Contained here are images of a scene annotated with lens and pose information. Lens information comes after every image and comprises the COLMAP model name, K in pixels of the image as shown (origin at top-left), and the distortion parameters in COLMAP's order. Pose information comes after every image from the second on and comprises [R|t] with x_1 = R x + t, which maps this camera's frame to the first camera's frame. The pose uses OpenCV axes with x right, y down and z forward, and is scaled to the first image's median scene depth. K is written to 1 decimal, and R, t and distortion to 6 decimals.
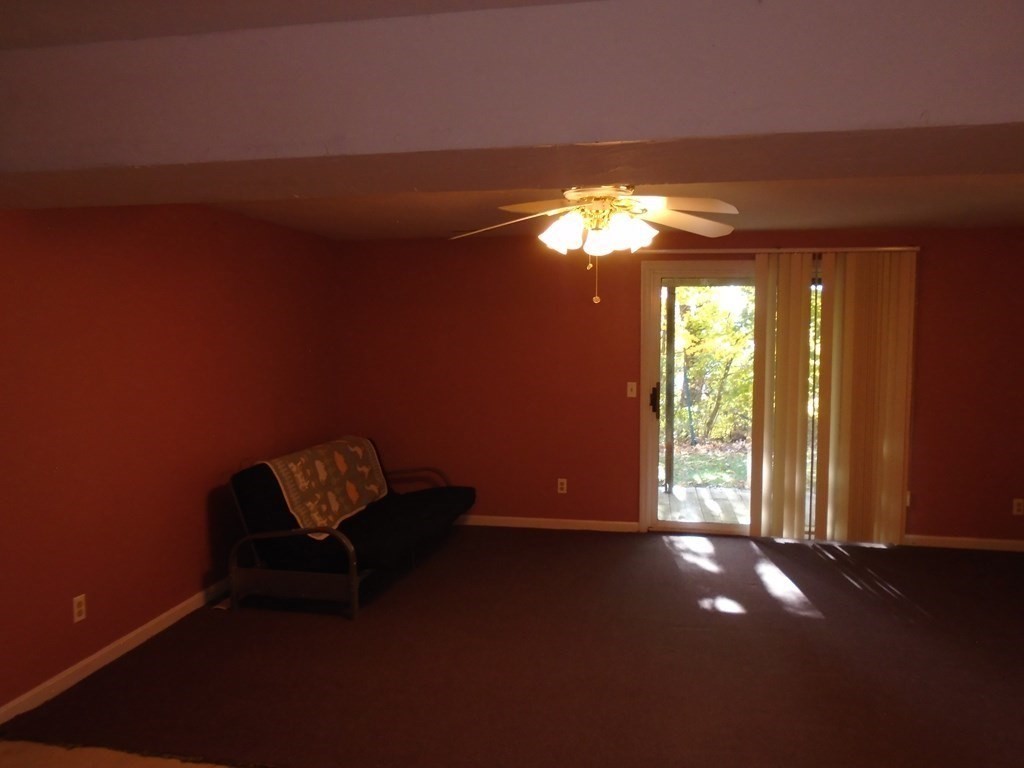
lens RADIAL K [[796.0, 0, 510.7], [0, 796.0, 379.7], [0, 0, 1]] dist [-0.005006, 0.006150]
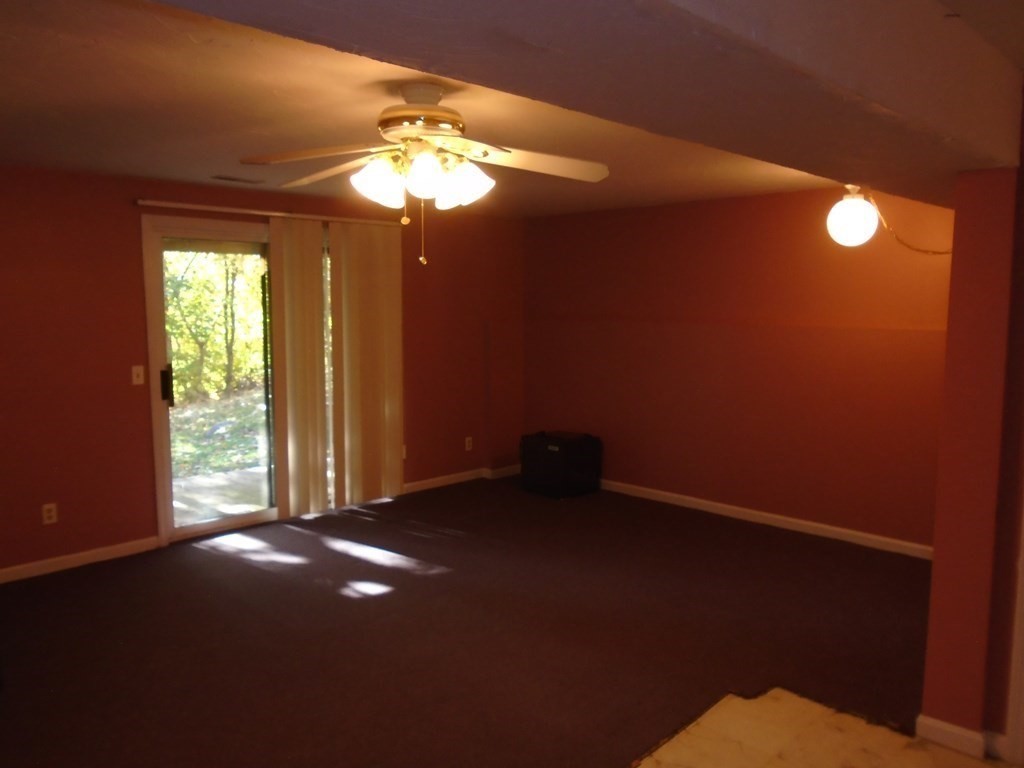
lens RADIAL K [[796.0, 0, 510.7], [0, 796.0, 379.7], [0, 0, 1]] dist [-0.005006, 0.006150]
pose [[0.557698, -0.087684, 0.825400, -0.314371], [0.057622, 0.996095, 0.066884, -0.015508], [-0.828042, 0.010260, 0.560573, 0.252001]]
